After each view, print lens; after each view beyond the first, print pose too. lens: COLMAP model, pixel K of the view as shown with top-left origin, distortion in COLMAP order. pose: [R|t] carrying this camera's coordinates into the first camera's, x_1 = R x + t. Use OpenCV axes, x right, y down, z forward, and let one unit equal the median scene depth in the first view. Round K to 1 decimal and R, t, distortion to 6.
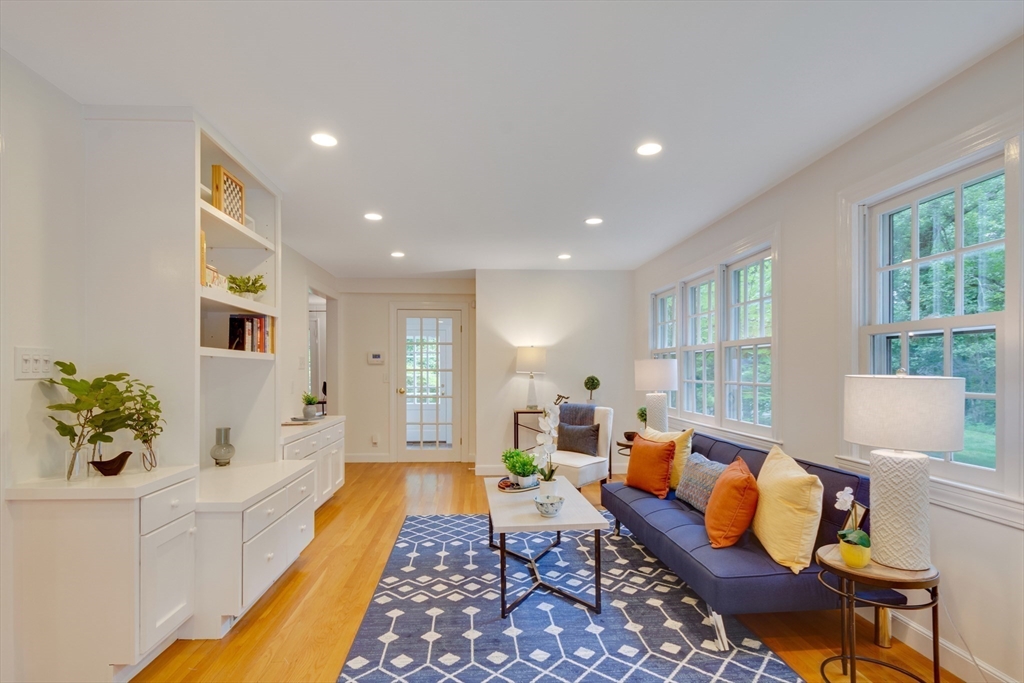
lens RADIAL K [[502.6, 0, 500.1], [0, 502.6, 367.9], [0, 0, 1]] dist [0.019766, -0.008509]
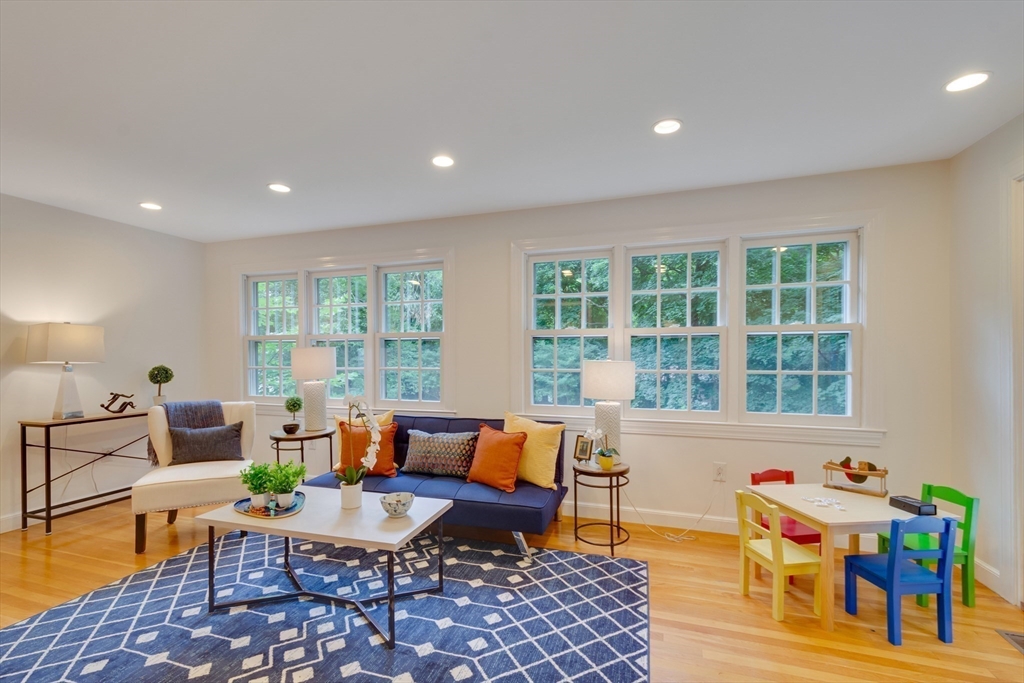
lens RADIAL K [[456.1, 0, 509.6], [0, 456.1, 354.8], [0, 0, 1]] dist [0.019607, -0.005609]
pose [[0.364649, 0.003223, 0.931139, -0.572512], [-0.001857, 0.999995, -0.002734, -0.000184], [-0.931143, -0.000733, 0.364653, 0.469694]]
